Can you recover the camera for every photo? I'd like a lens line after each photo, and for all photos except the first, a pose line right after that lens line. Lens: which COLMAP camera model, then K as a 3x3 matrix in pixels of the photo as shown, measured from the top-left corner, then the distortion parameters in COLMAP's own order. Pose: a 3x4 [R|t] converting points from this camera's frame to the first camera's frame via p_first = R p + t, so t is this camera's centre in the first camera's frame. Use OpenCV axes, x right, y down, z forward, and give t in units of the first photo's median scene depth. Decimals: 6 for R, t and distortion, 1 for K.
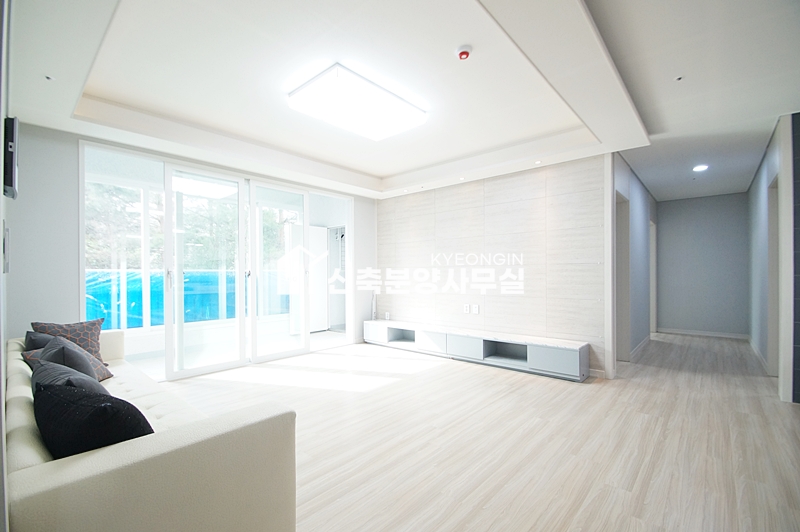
lens RADIAL K [[353.8, 0, 389.4], [0, 353.8, 272.1], [0, 0, 1]] dist [0.000622, -0.007748]
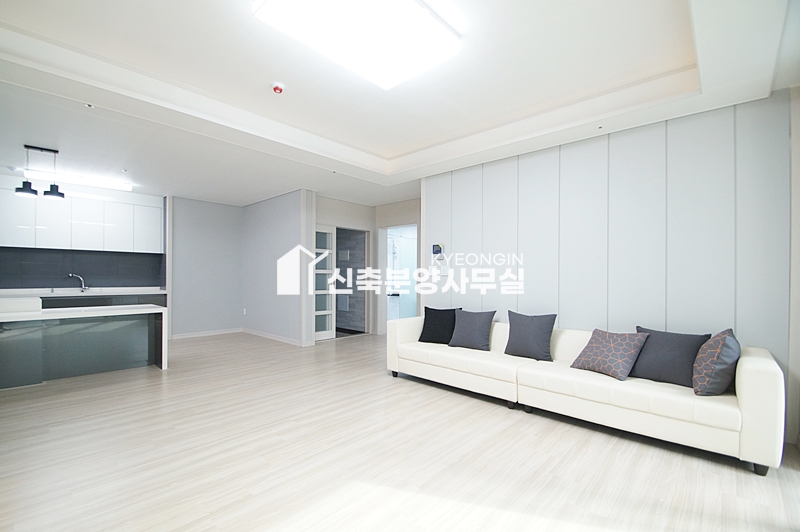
lens RADIAL K [[353.8, 0, 395.1], [0, 353.8, 270.7], [0, 0, 1]] dist [0.000622, -0.007748]
pose [[-0.999975, 0.006429, 0.002795, -0.119404], [0.006375, 0.999802, -0.018866, 0.012853], [-0.002916, -0.018848, -0.999818, 1.404320]]
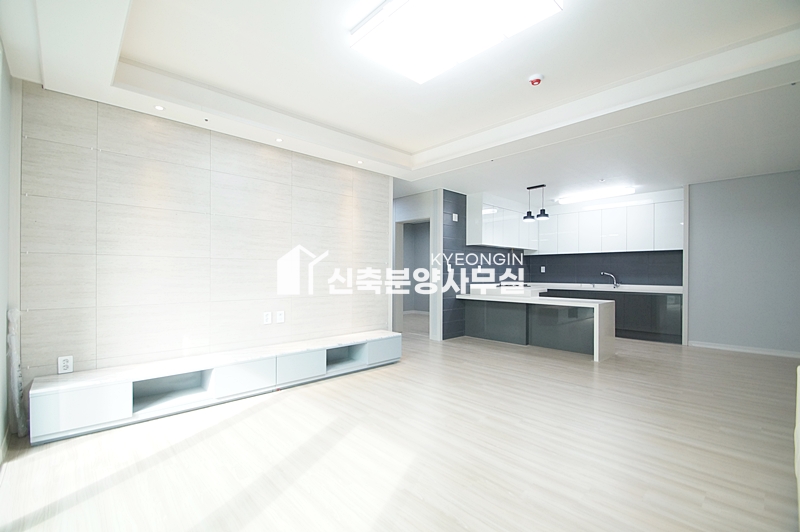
lens RADIAL K [[353.8, 0, 388.5], [0, 353.8, 275.5], [0, 0, 1]] dist [0.000622, -0.007748]
pose [[0.086917, -0.000297, 0.996215, -0.632122], [-0.010660, 0.999942, 0.001228, 0.015102], [-0.996158, -0.010727, 0.086909, 0.888484]]
